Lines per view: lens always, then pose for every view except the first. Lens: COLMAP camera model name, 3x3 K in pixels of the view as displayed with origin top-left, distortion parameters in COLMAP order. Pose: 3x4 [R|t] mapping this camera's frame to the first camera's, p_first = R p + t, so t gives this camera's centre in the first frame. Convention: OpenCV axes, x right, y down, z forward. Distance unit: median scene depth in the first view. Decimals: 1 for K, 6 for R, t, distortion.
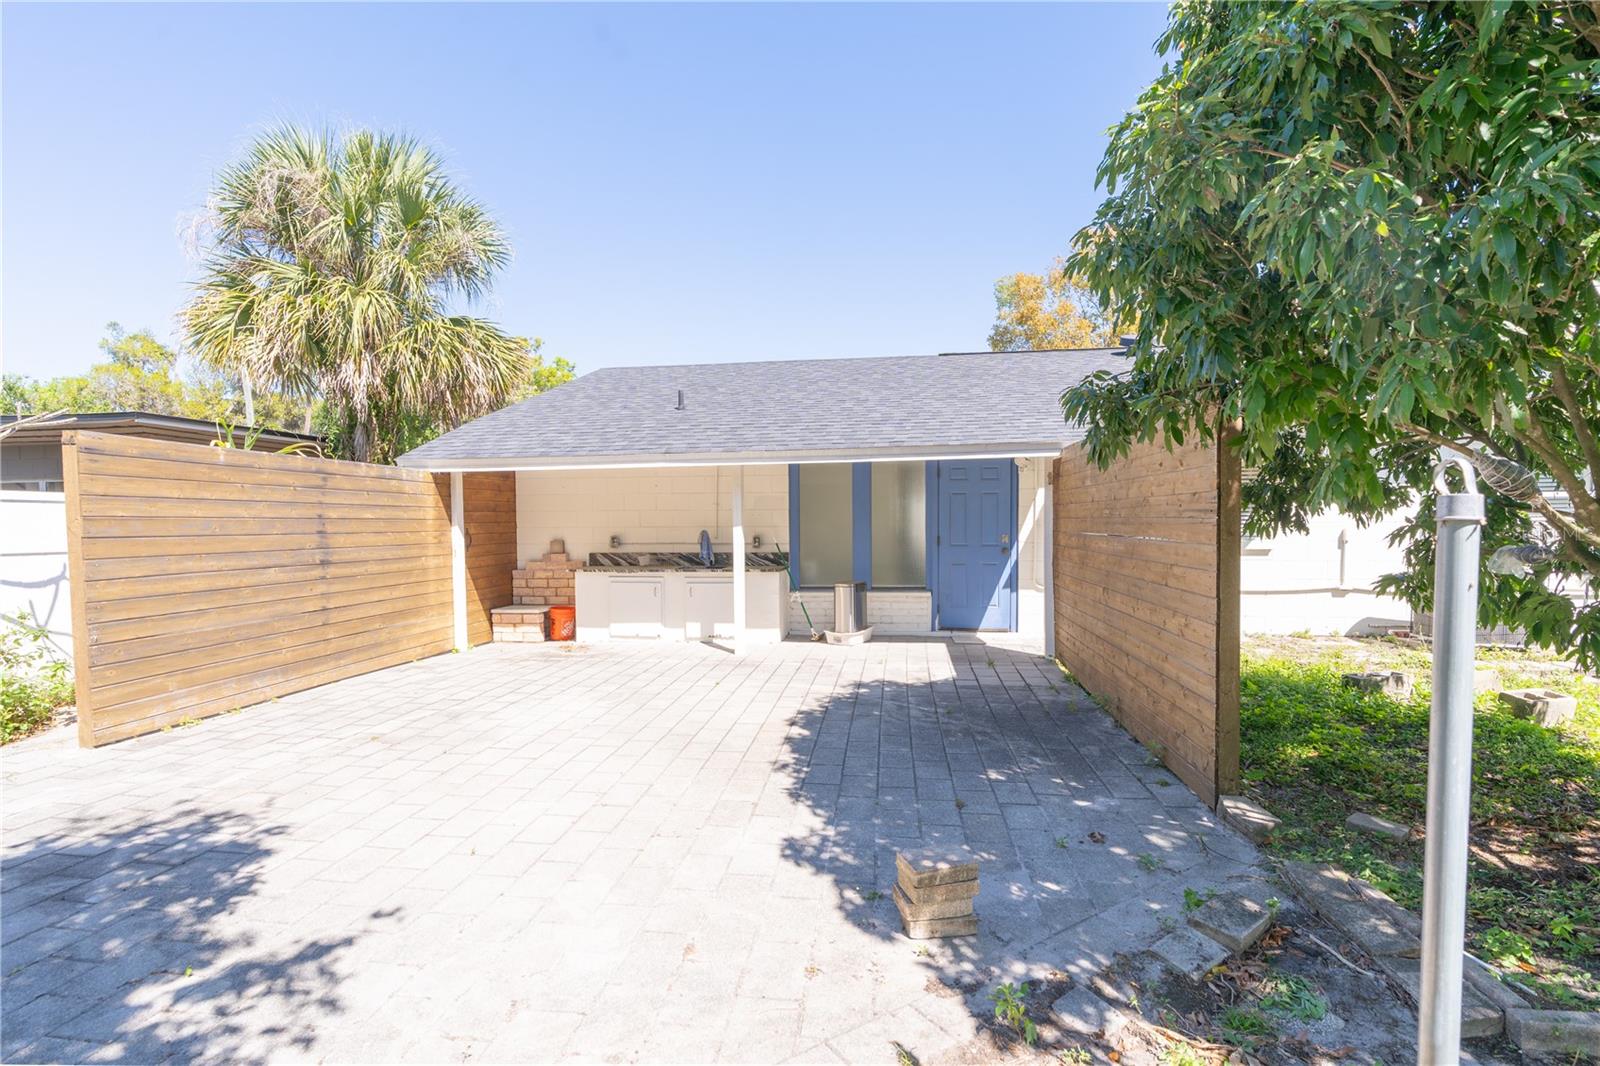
lens RADIAL K [[720.5, 0, 807.7], [0, 720.5, 530.9], [0, 0, 1]] dist [-0.014199, 0.007510]
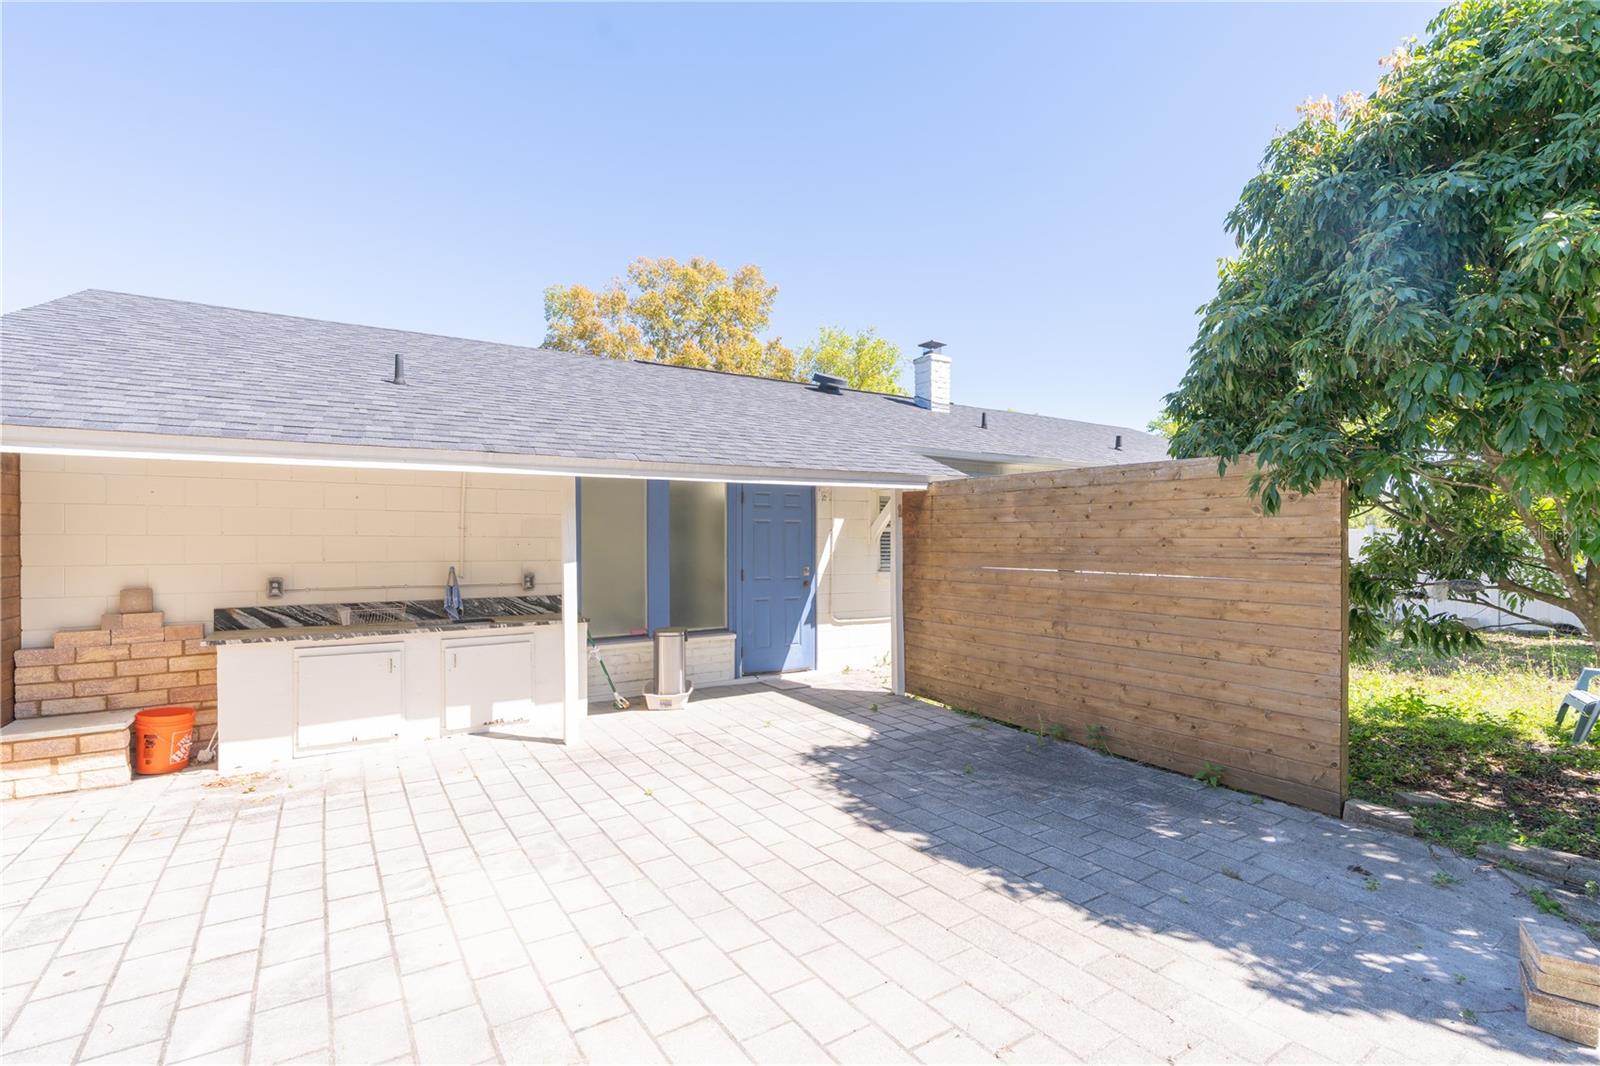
lens RADIAL K [[732.2, 0, 800.0], [0, 732.2, 533.0], [0, 0, 1]] dist [-0.012414, 0.007087]
pose [[0.761887, 0.014122, 0.647556, -0.422189], [0.002691, 0.999685, -0.024968, -0.018182], [-0.647704, 0.020765, 0.761609, 0.328041]]
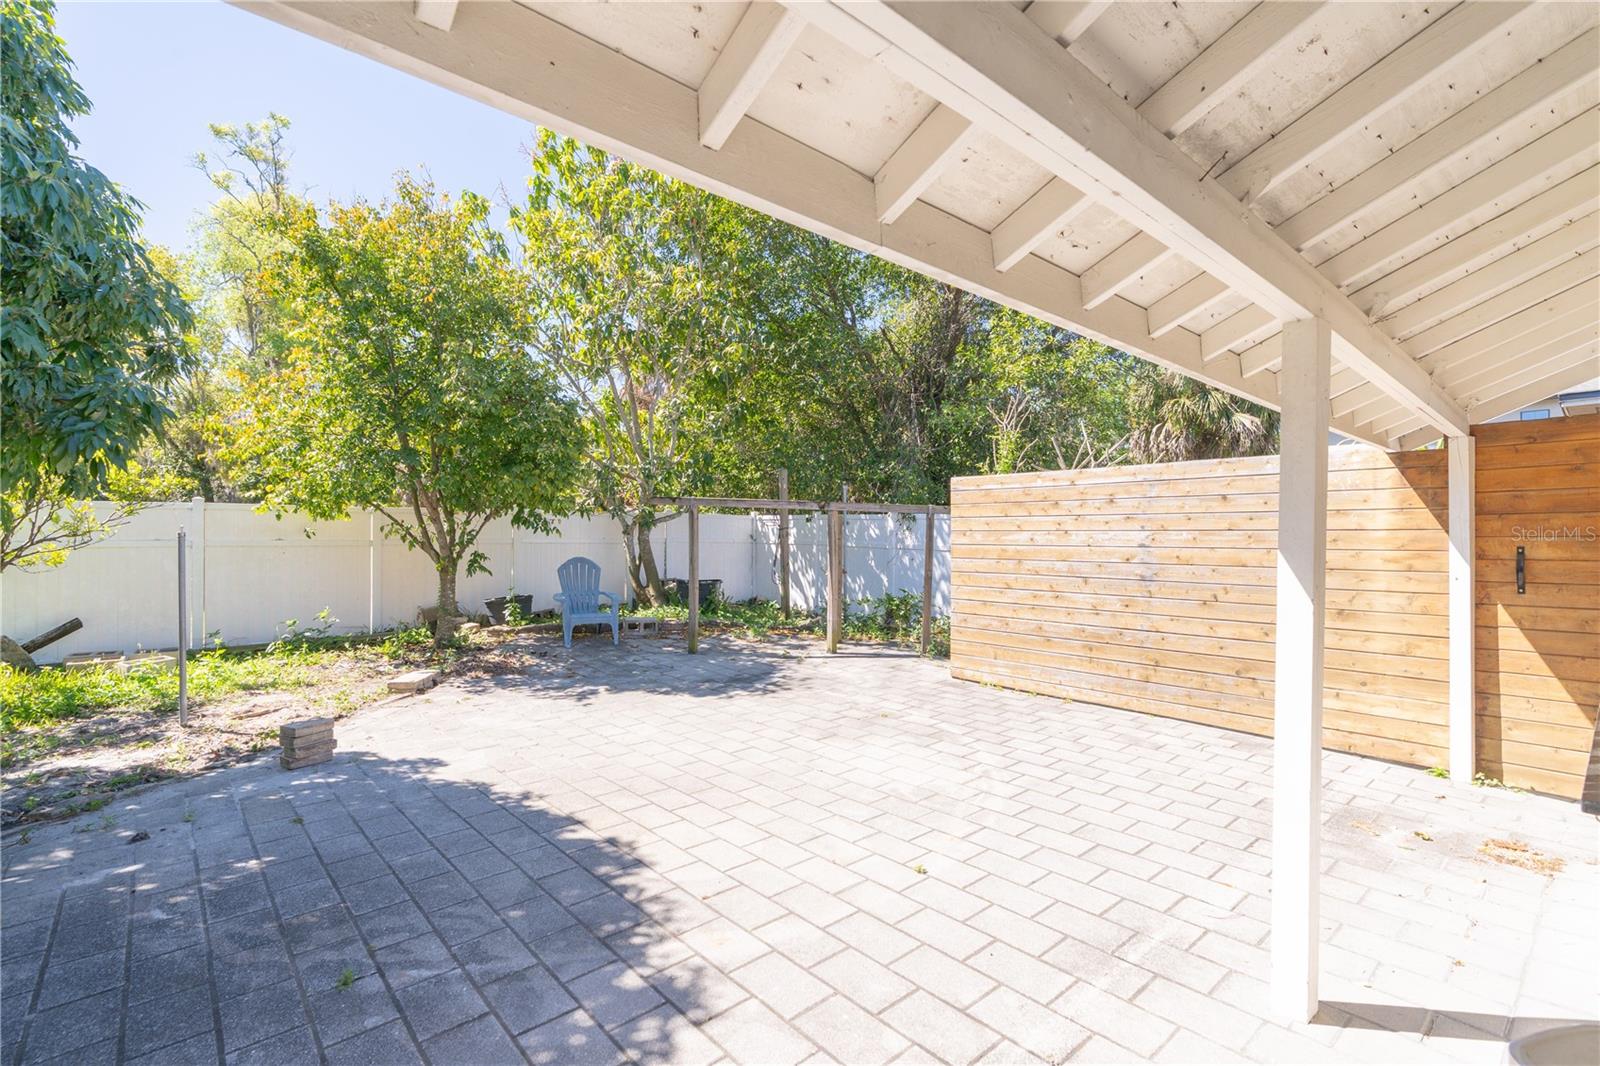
lens RADIAL K [[720.5, 0, 807.7], [0, 720.5, 530.9], [0, 0, 1]] dist [-0.014199, 0.007510]
pose [[-0.654361, -0.000496, -0.756182, 0.259585], [-0.006117, 0.999971, 0.004637, -0.015962], [0.756157, 0.007660, -0.654345, 1.125303]]
